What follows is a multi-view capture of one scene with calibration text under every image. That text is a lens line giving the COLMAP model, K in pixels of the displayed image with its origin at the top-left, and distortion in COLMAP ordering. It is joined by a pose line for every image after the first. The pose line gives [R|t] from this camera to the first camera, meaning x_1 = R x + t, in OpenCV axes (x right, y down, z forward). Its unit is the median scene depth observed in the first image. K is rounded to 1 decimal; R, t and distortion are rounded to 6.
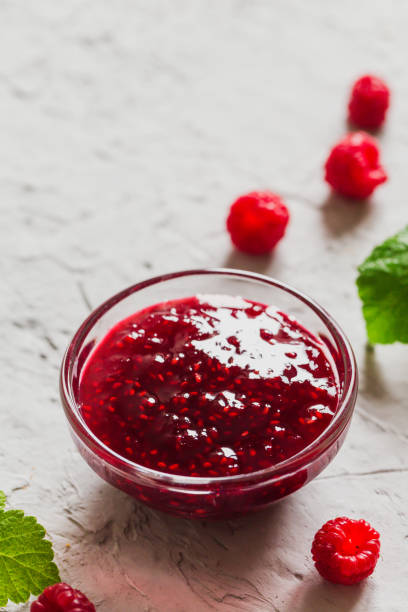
lens RADIAL K [[2240.7, 0, 204.2], [0, 2240.7, 304.3], [0, 0, 1]] dist [-0.116457, 0.000000]
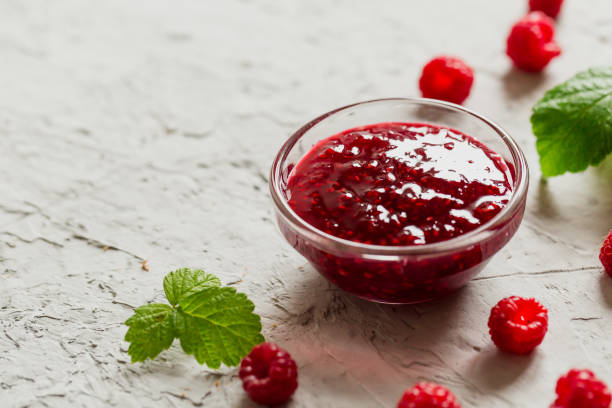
lens RADIAL K [[2240.7, 0, 300.9], [0, 2240.7, 206.4], [0, 0, 1]] dist [-0.116457, 0.000000]
pose [[0.998234, 0.004112, -0.059258, 0.019541], [-0.012584, 0.989596, -0.143322, 0.208442], [0.058052, 0.143815, 0.987900, -0.134109]]
